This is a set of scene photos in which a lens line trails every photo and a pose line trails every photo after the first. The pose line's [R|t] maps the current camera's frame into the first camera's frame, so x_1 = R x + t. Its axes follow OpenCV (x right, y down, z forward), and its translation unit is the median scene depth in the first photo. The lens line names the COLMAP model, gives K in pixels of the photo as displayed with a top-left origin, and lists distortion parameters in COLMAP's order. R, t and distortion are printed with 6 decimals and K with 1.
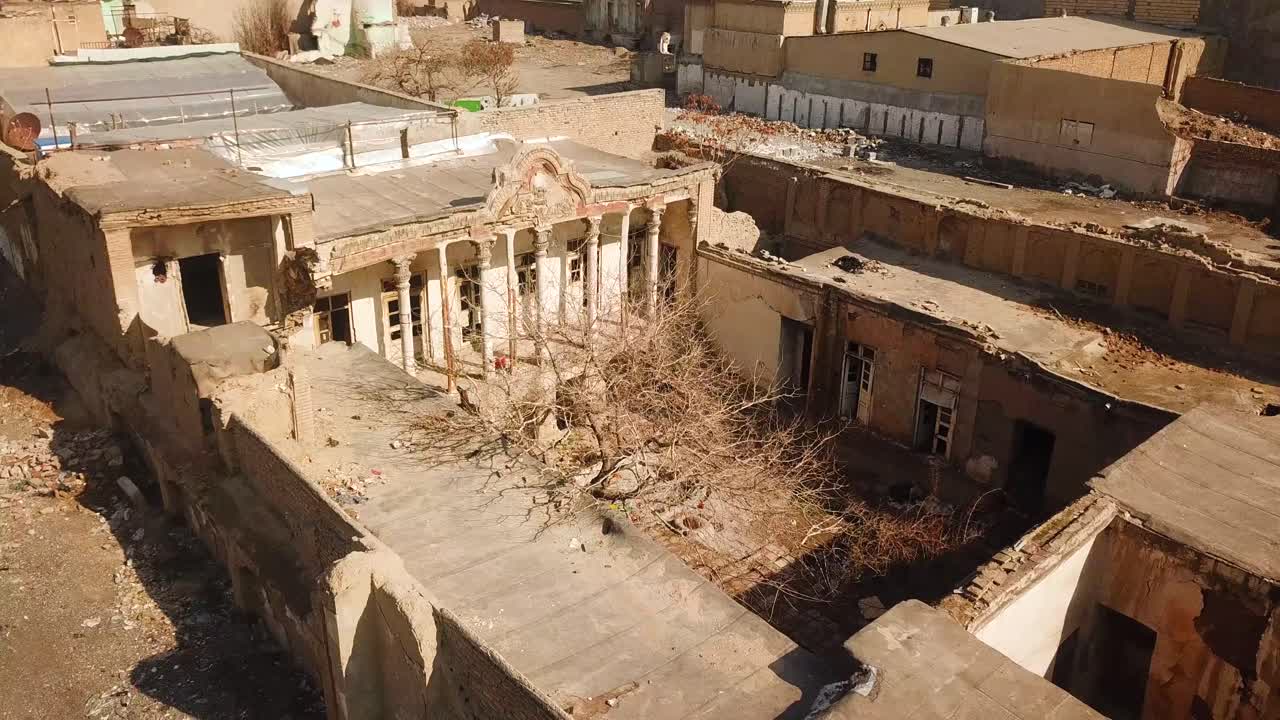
lens RADIAL K [[991.6, 0, 638.9], [0, 991.6, 357.3], [0, 0, 1]] dist [-0.003008, -0.002658]
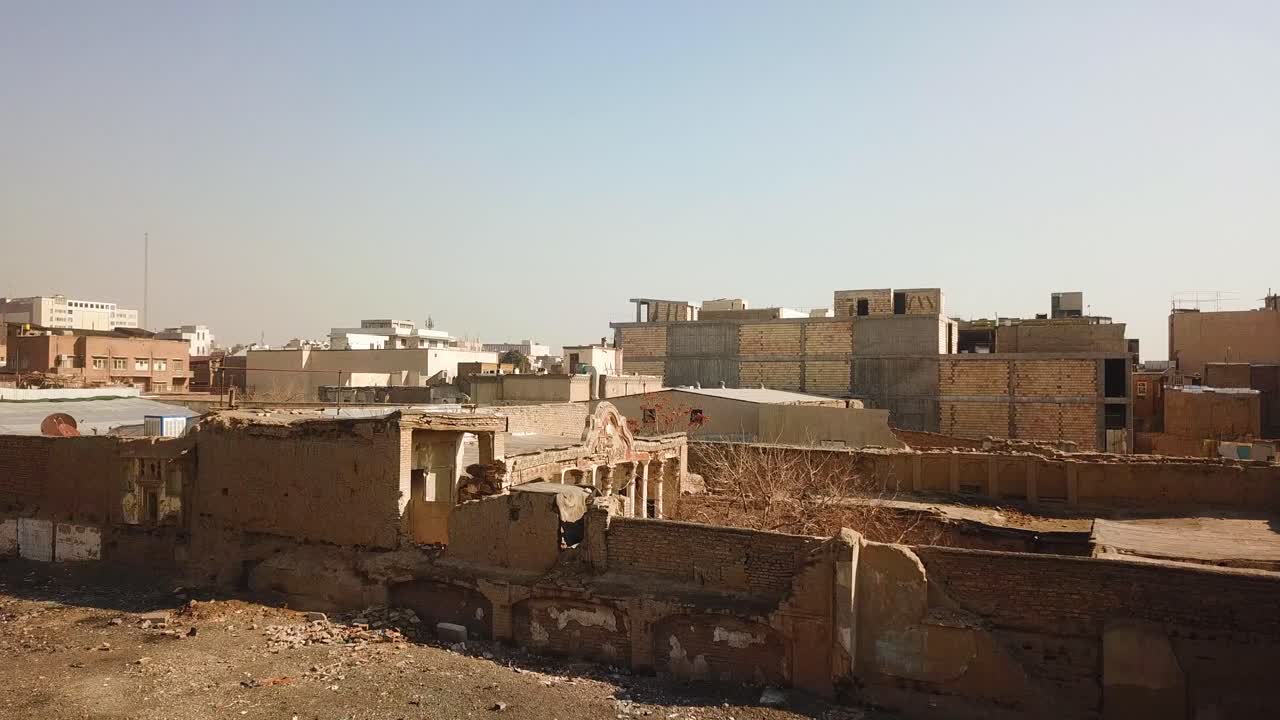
lens RADIAL K [[991.6, 0, 641.1], [0, 991.6, 362.8], [0, 0, 1]] dist [-0.003008, -0.002658]
pose [[0.931369, -0.001430, 0.364075, -0.533018], [0.145609, 0.917997, -0.368888, 0.228173], [-0.333692, 0.396584, 0.855202, -0.165605]]
